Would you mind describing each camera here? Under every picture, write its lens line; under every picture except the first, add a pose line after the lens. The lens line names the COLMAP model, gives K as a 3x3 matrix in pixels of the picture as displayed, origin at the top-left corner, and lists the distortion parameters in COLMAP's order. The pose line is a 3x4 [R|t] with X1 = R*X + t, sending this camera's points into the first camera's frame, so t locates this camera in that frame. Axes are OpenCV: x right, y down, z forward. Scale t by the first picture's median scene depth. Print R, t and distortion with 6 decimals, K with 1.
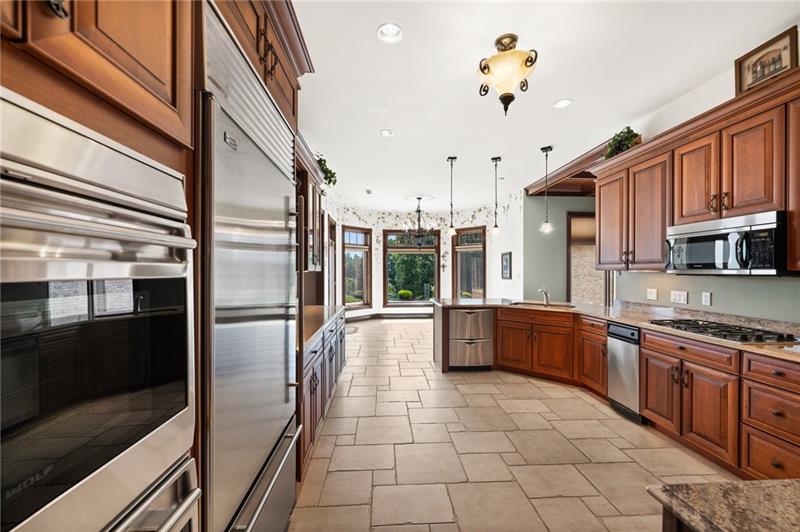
lens RADIAL K [[314.1, 0, 408.6], [0, 314.1, 268.0], [0, 0, 1]] dist [-0.011295, -0.000061]
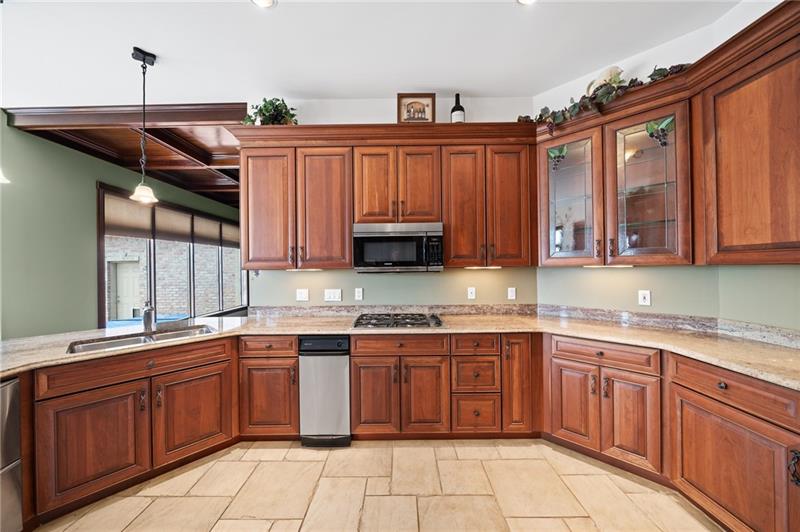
lens RADIAL K [[282.2, 0, 400.0], [0, 282.2, 265.0], [0, 0, 1]] dist [-0.012288, -0.000037]
pose [[0.085481, 0.001490, 0.996339, -0.025366], [0.005336, 0.999984, -0.001953, -0.000948], [-0.996326, 0.005483, 0.085471, 0.742565]]
